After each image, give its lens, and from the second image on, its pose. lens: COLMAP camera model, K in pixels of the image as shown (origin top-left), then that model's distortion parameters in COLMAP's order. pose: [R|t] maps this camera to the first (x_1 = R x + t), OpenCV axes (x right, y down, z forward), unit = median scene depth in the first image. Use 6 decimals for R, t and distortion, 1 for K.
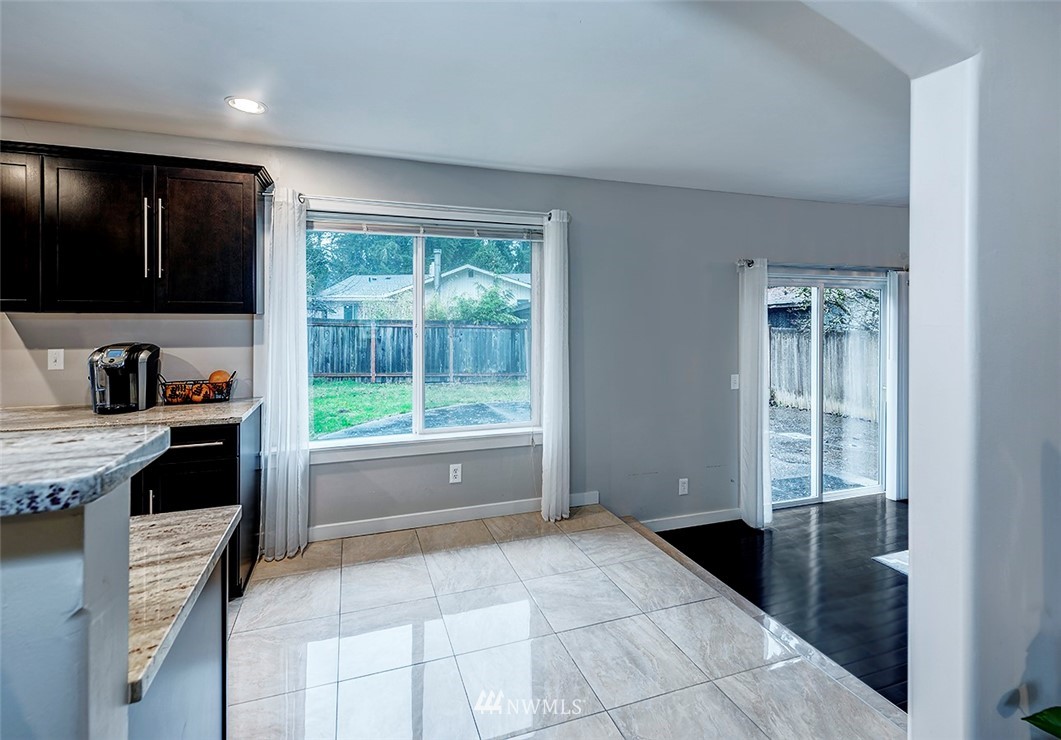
lens RADIAL K [[504.4, 0, 528.8], [0, 504.4, 322.8], [0, 0, 1]] dist [-0.000224, -0.000015]
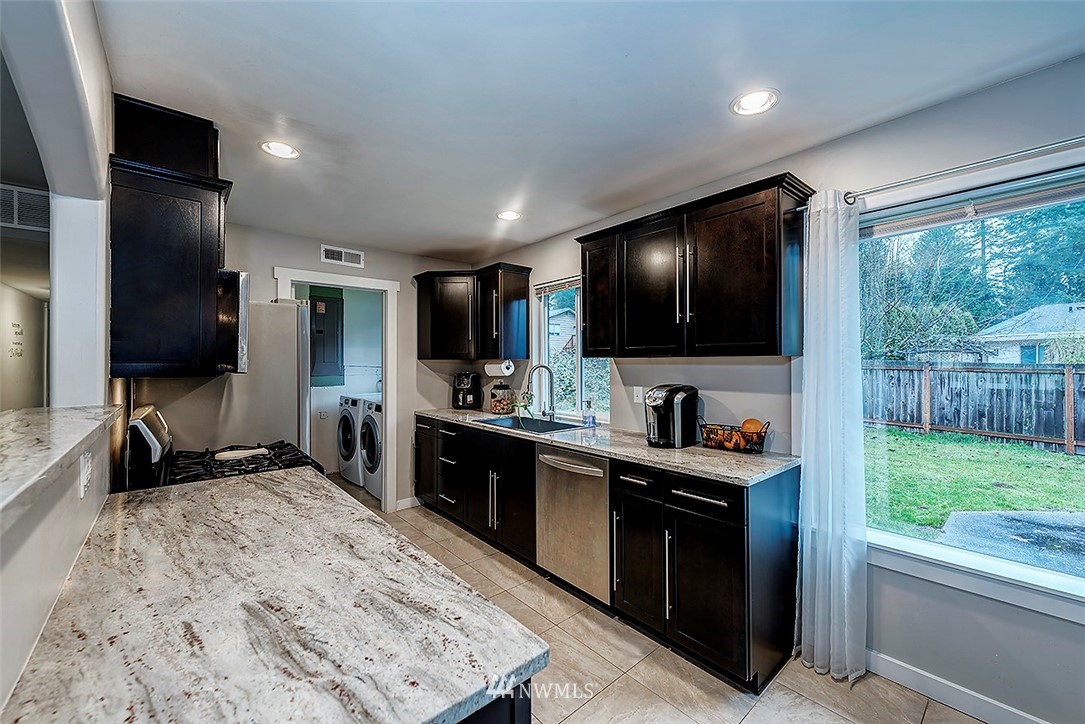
lens RADIAL K [[428.0, 0, 542.5], [0, 428.0, 362.0], [0, 0, 1]] dist [0.013389, -0.000229]
pose [[0.361611, -0.007278, -0.932300, -0.025457], [-0.004561, 0.999944, -0.009575, 0.001303], [0.932318, 0.007715, 0.361558, 0.357320]]
